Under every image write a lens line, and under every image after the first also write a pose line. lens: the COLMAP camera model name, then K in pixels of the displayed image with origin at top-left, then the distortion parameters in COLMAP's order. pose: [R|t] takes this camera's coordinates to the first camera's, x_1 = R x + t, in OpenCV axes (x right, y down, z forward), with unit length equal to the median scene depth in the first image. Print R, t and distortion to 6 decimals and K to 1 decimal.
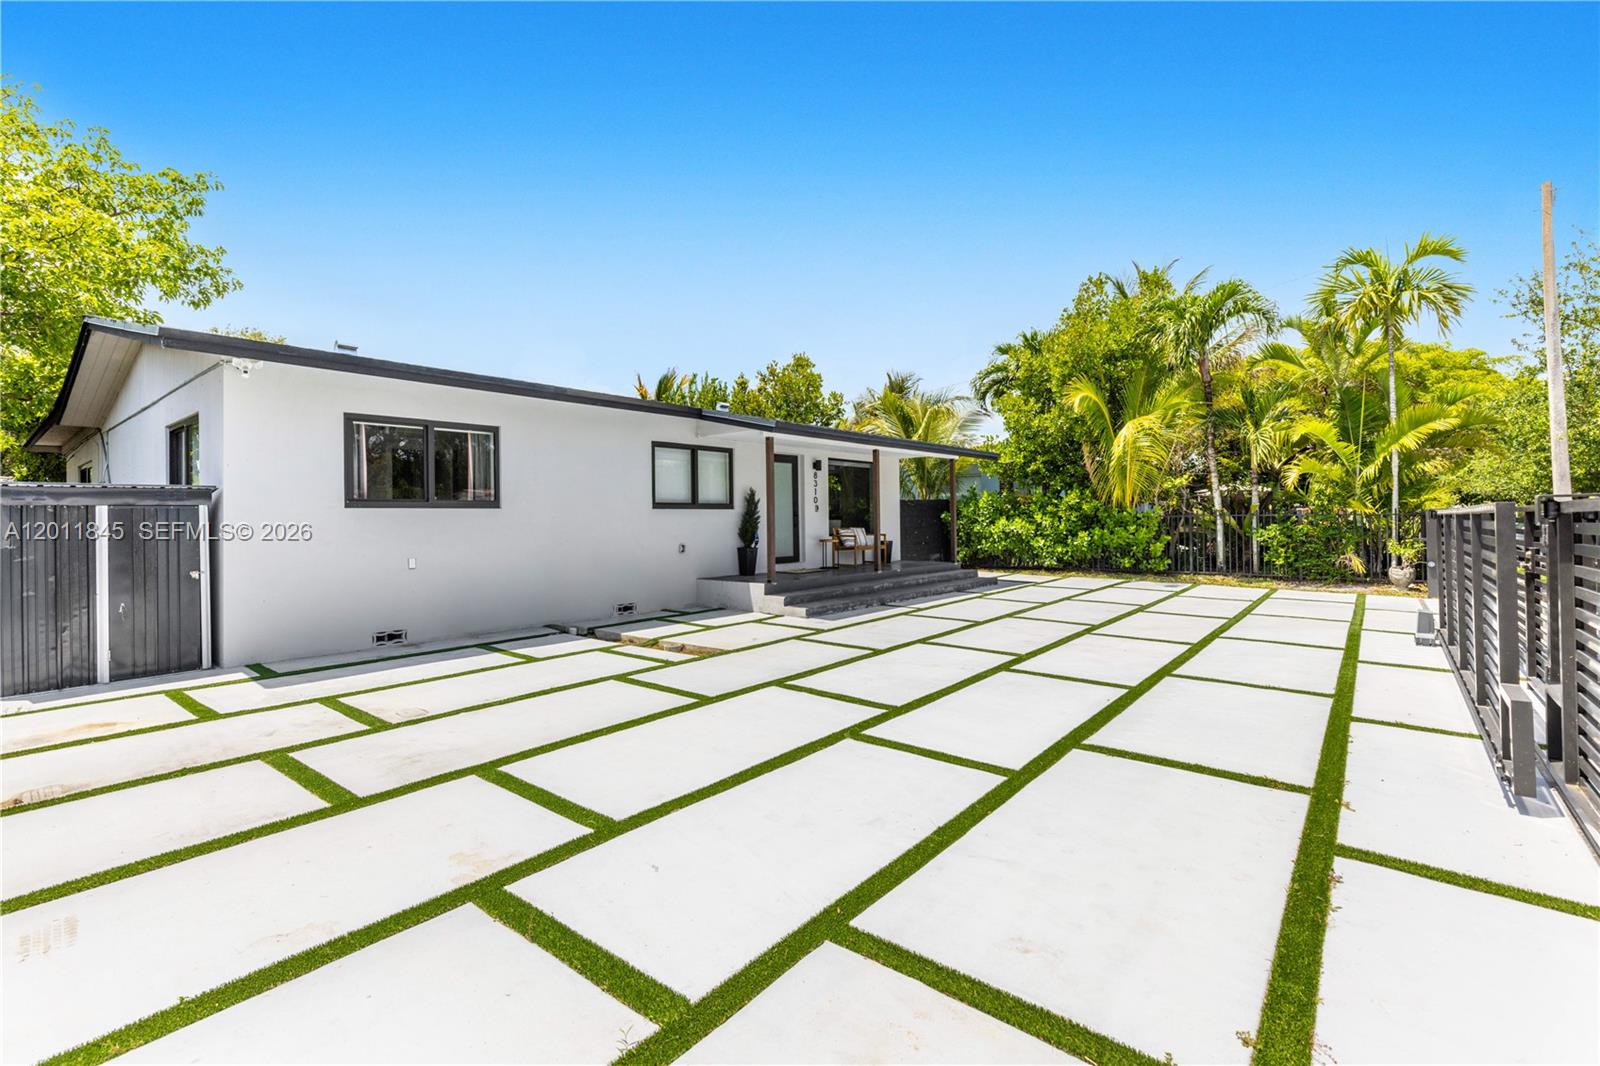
lens RADIAL K [[733.4, 0, 803.6], [0, 733.4, 514.5], [0, 0, 1]] dist [0.001178, 0.000083]
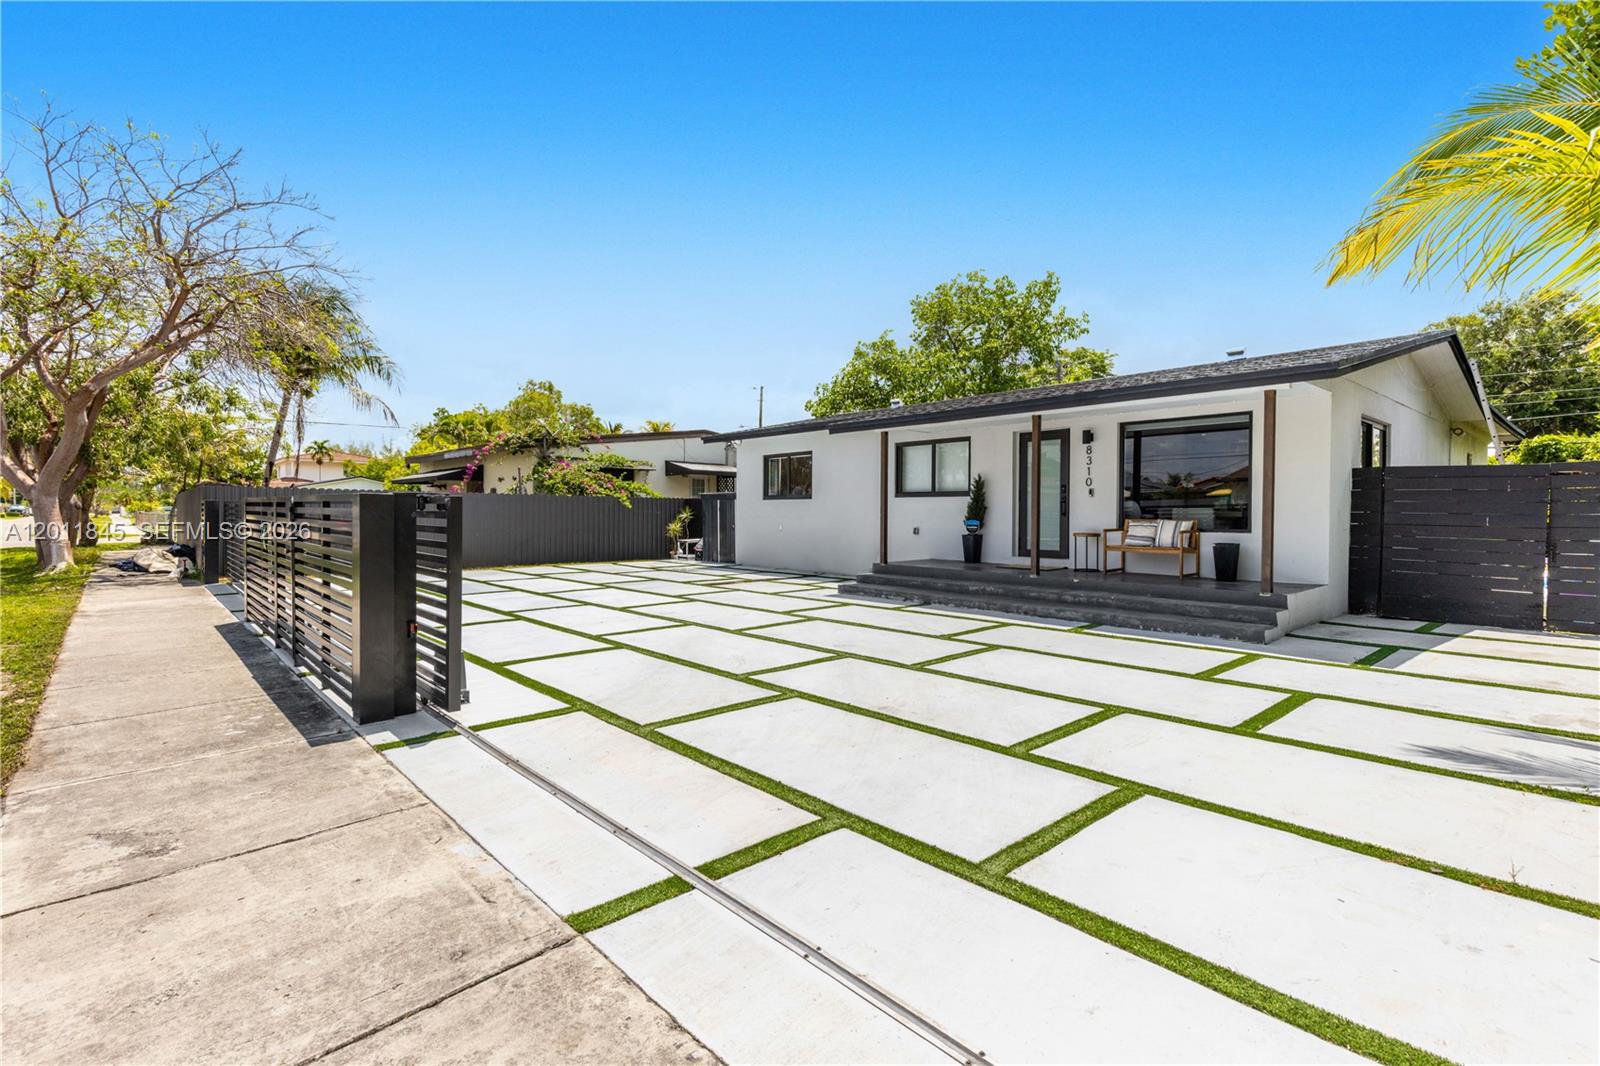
lens RADIAL K [[733.4, 0, 803.6], [0, 733.4, 514.5], [0, 0, 1]] dist [0.001178, 0.000083]
pose [[-0.158476, 0.013618, -0.987269, 0.950510], [0.005077, 0.999903, 0.012977, 0.003782], [0.987350, -0.002956, -0.158530, 0.942042]]
